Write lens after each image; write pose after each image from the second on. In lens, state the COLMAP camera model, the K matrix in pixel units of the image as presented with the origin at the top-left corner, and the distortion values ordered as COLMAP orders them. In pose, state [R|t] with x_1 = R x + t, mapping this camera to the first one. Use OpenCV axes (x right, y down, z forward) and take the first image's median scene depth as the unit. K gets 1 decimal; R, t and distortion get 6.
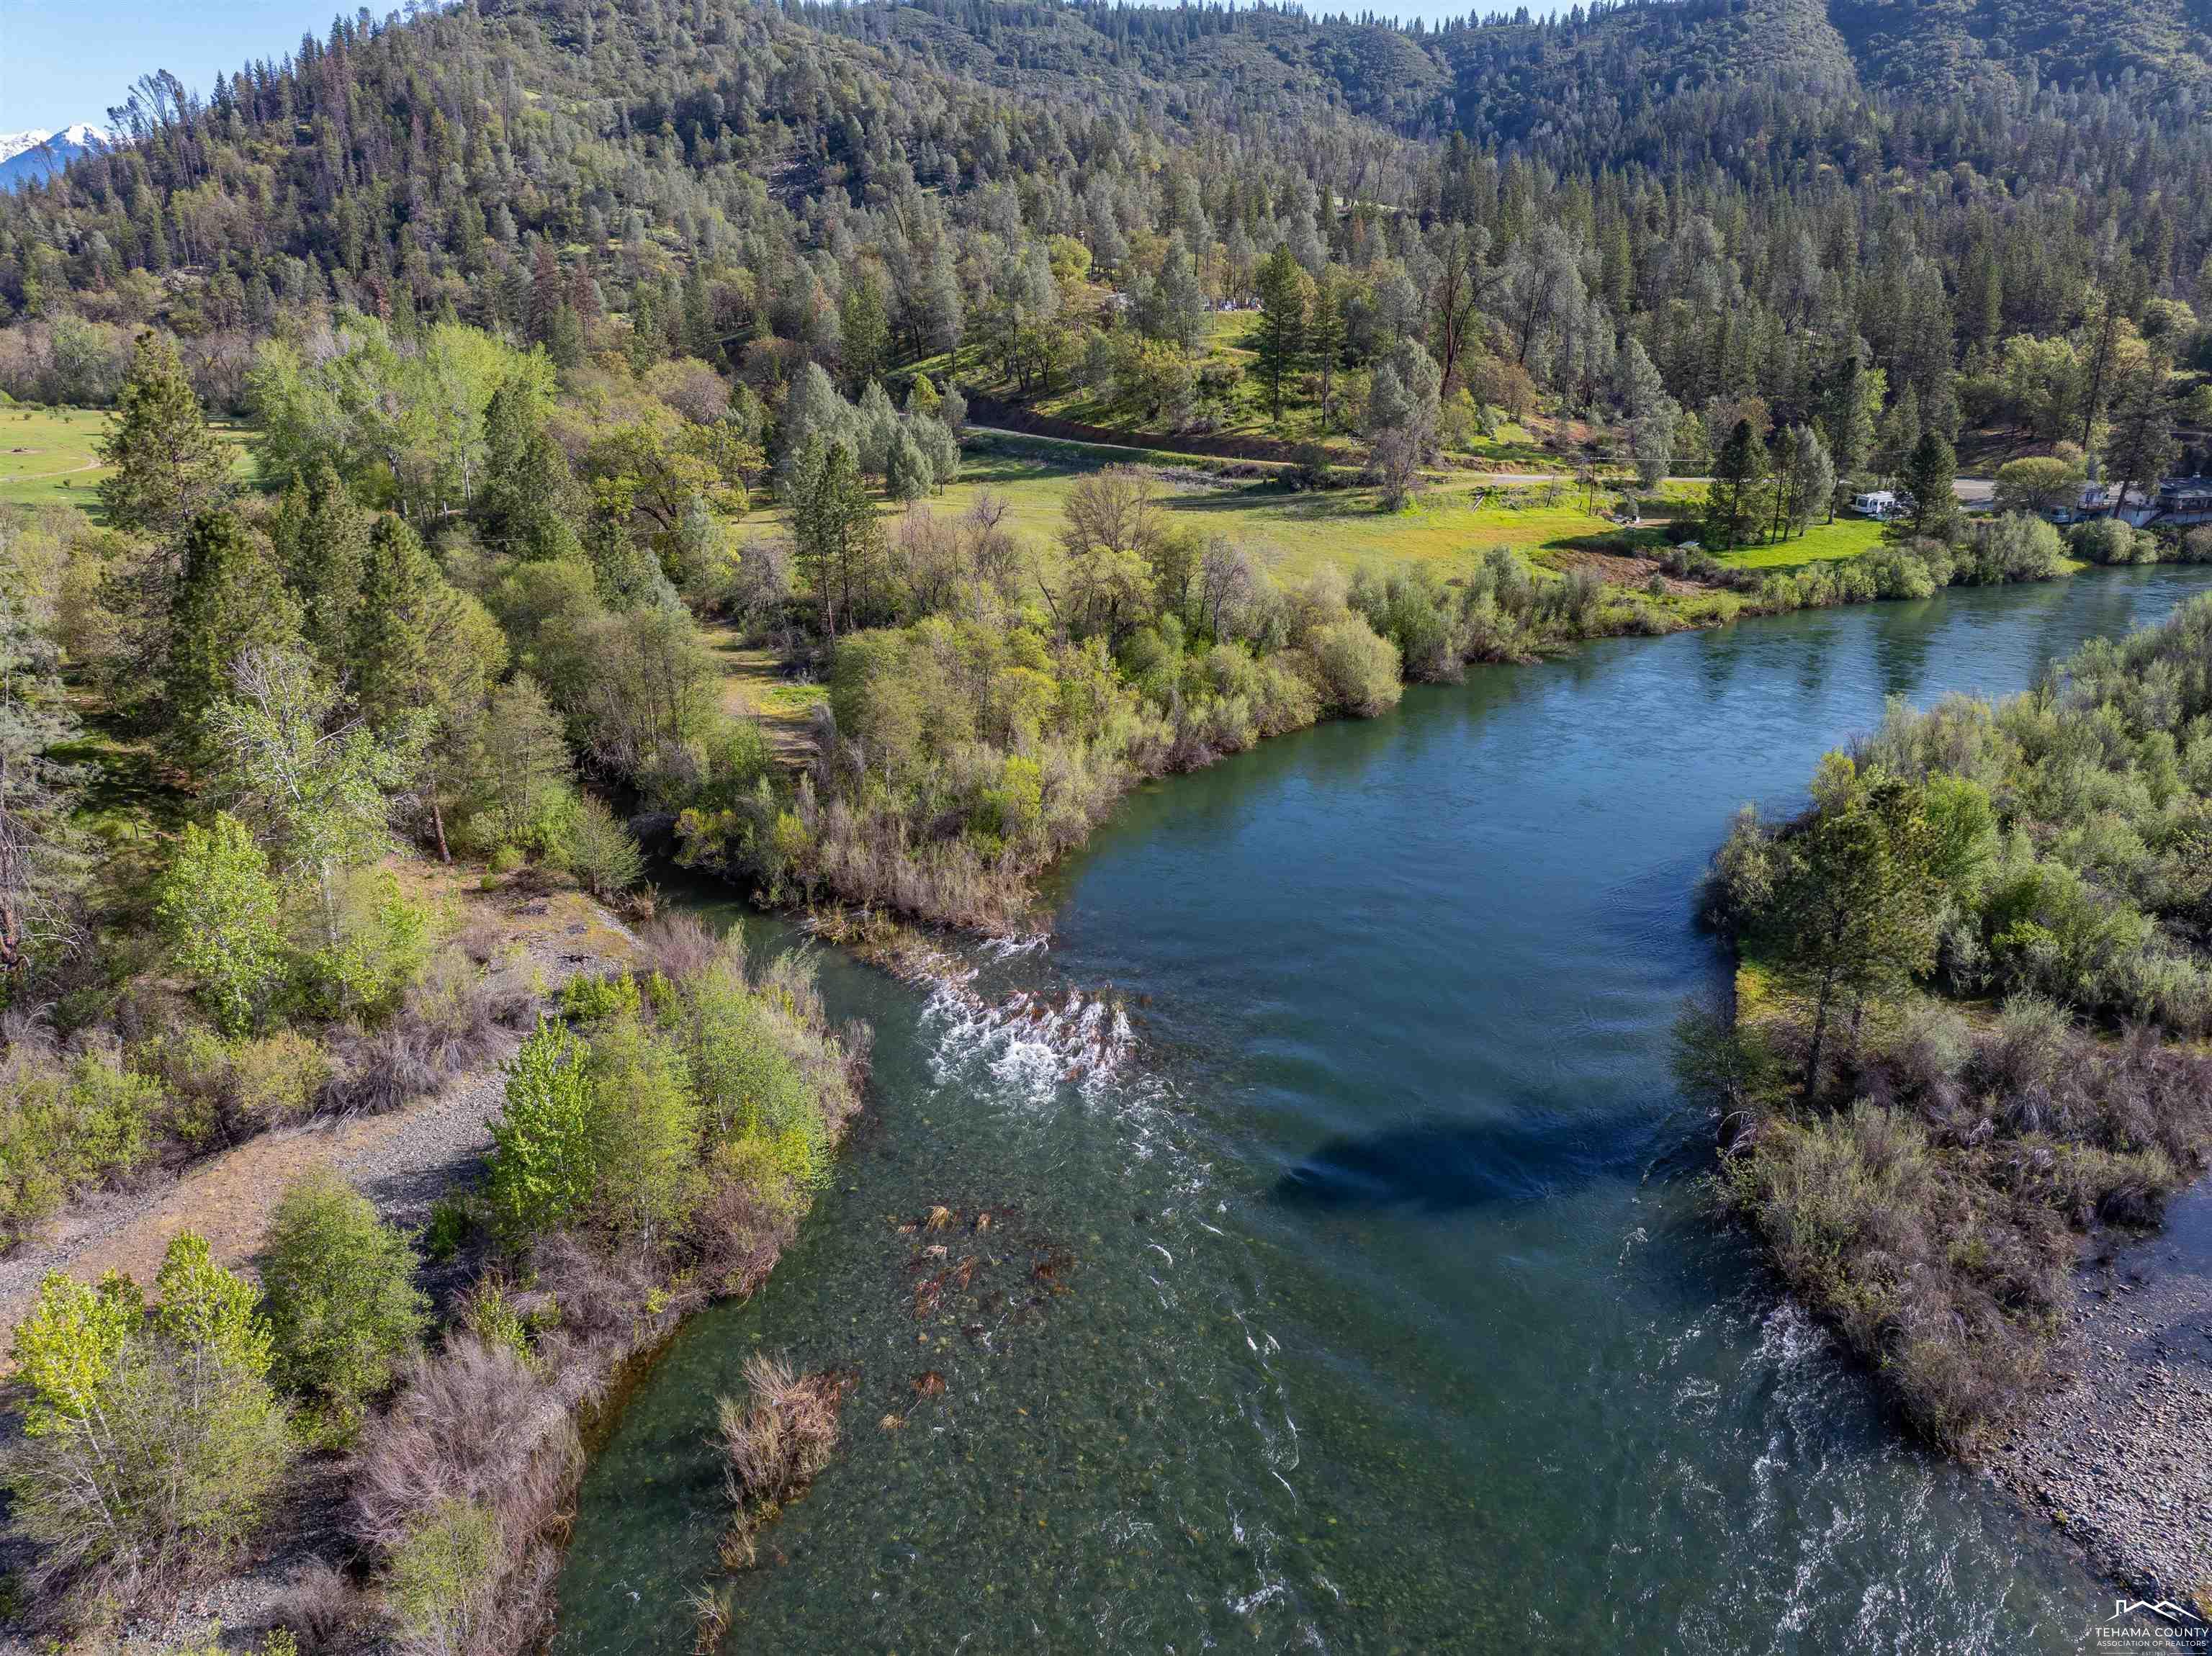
lens RADIAL K [[1552.8, 0, 1116.9], [0, 1552.8, 812.7], [0, 0, 1]] dist [-0.044548, 0.013380]
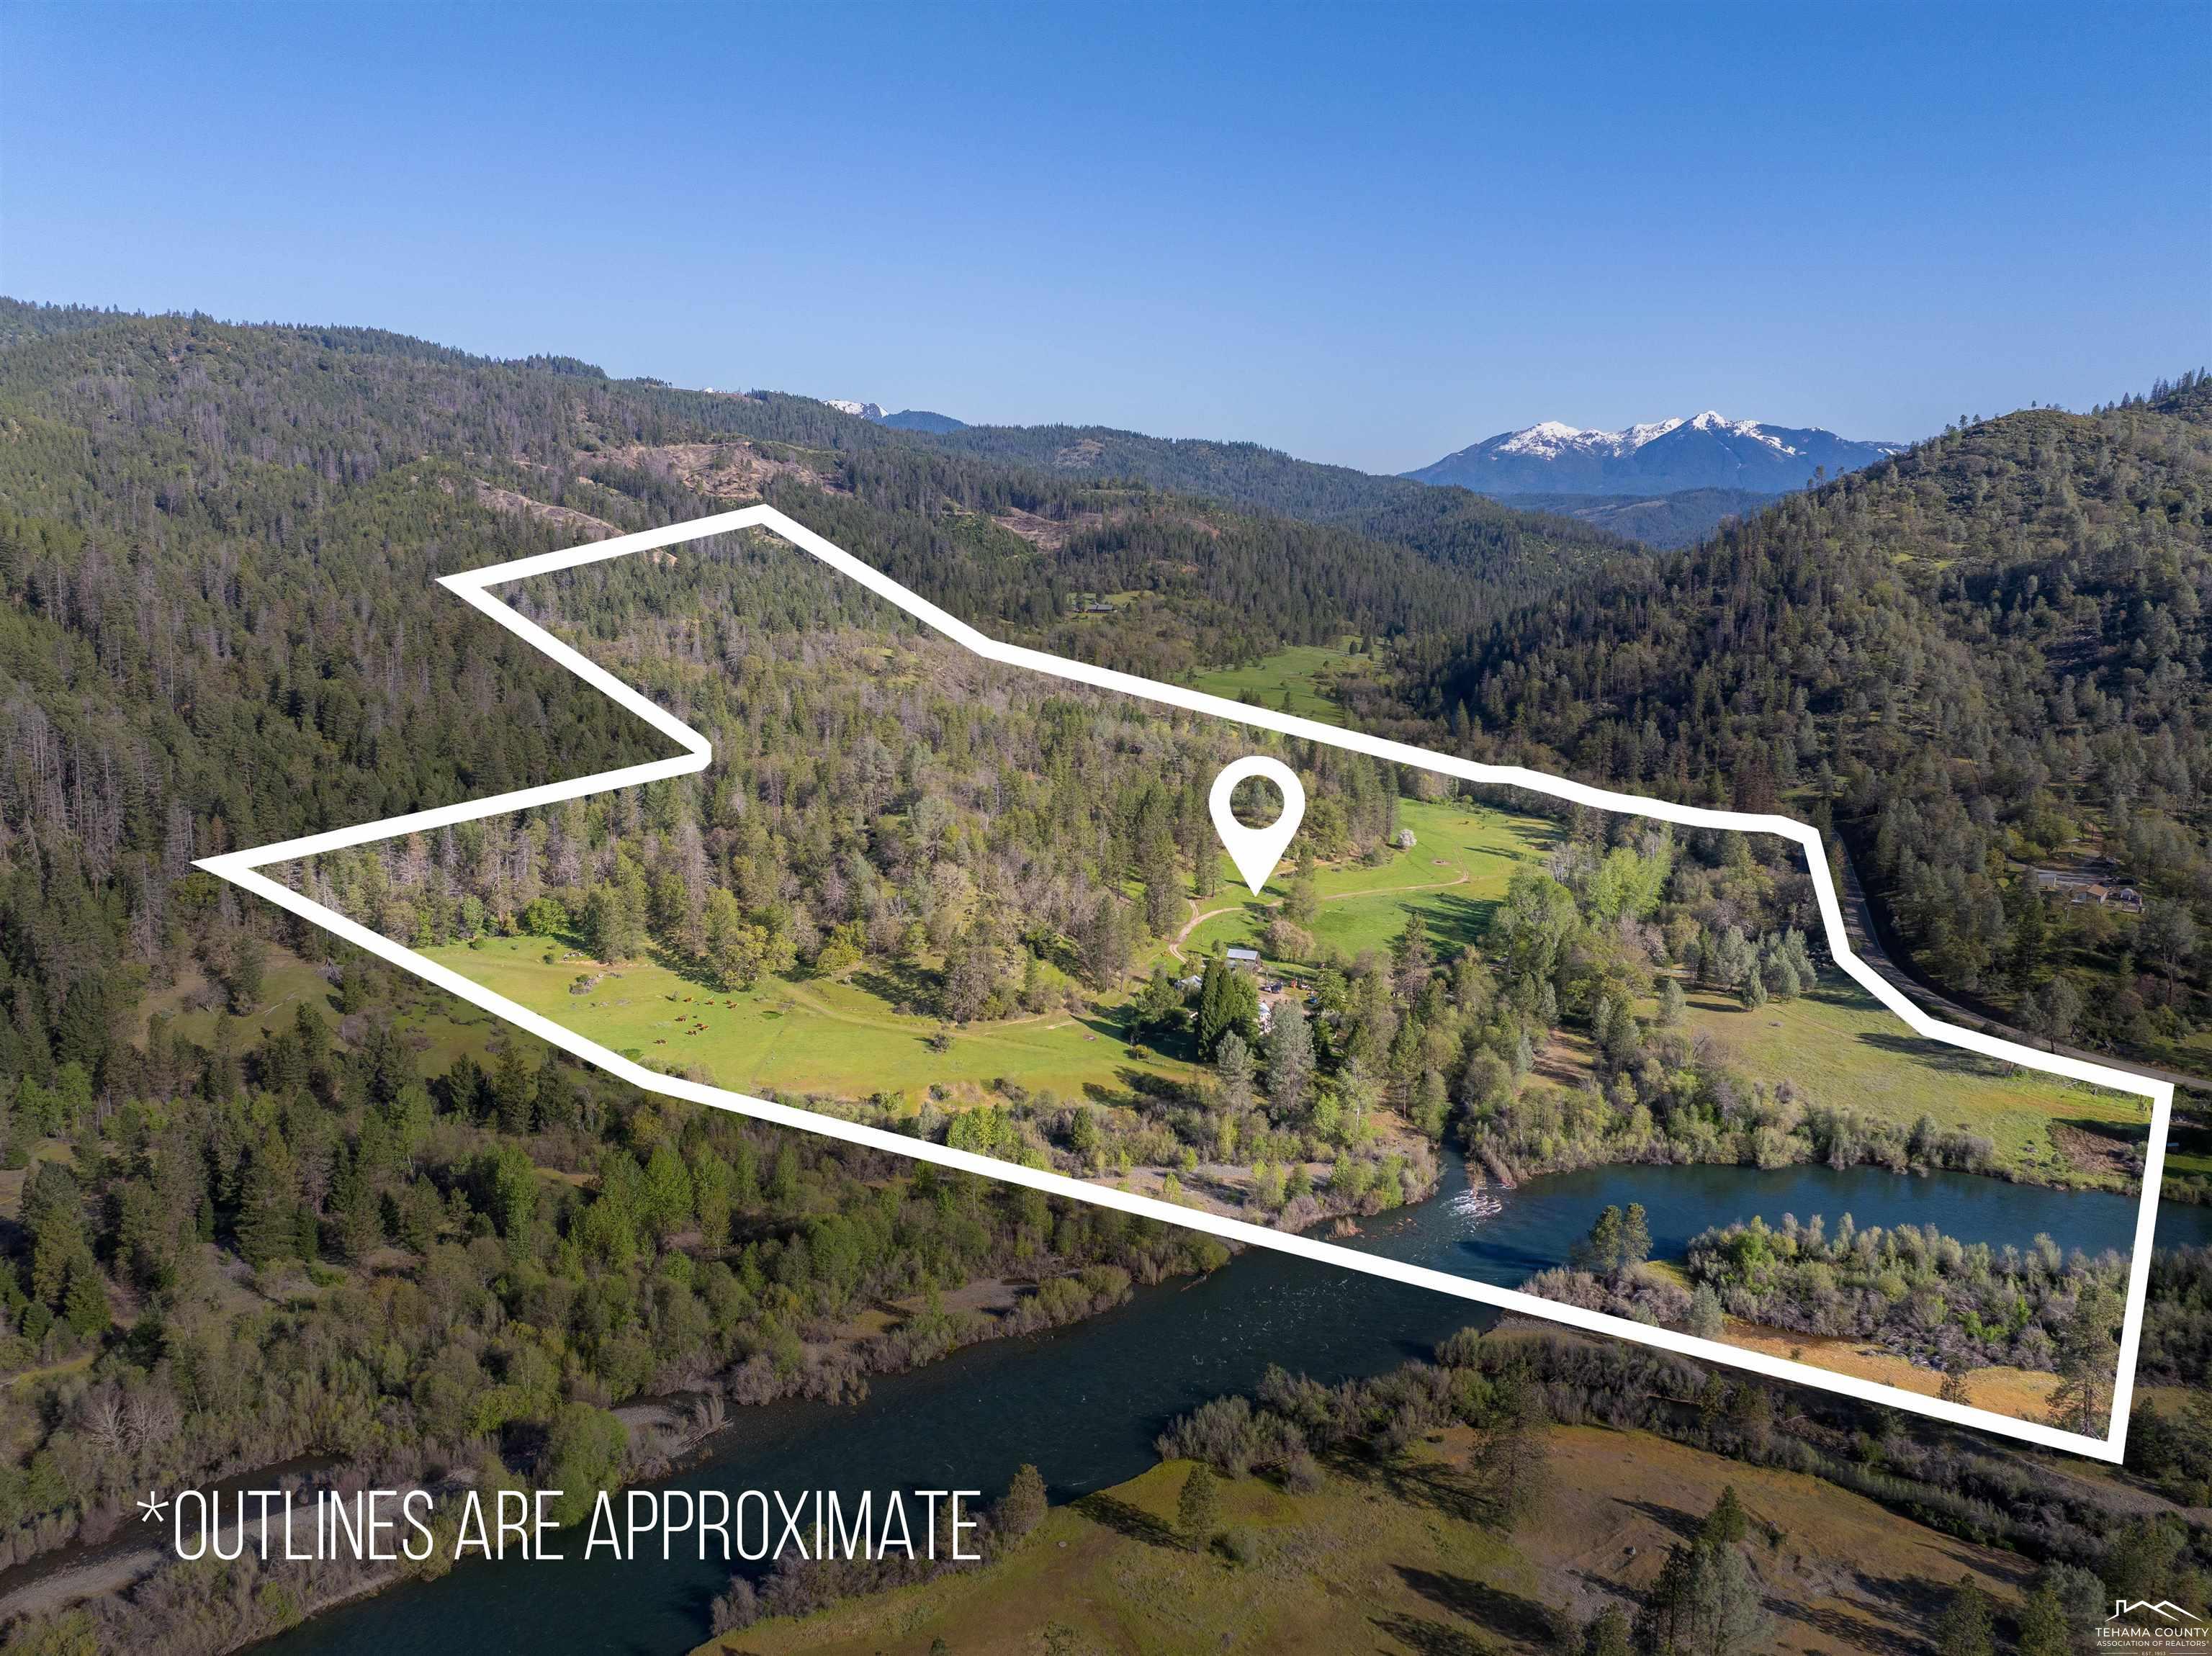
lens RADIAL K [[1552.8, 0, 1115.2], [0, 1552.8, 821.2], [0, 0, 1]] dist [-0.044548, 0.013380]
pose [[0.605585, 0.138207, -0.783687, 0.870187], [-0.253222, 0.967082, -0.025124, -0.173398], [0.754417, 0.213662, 0.620647, -0.867453]]
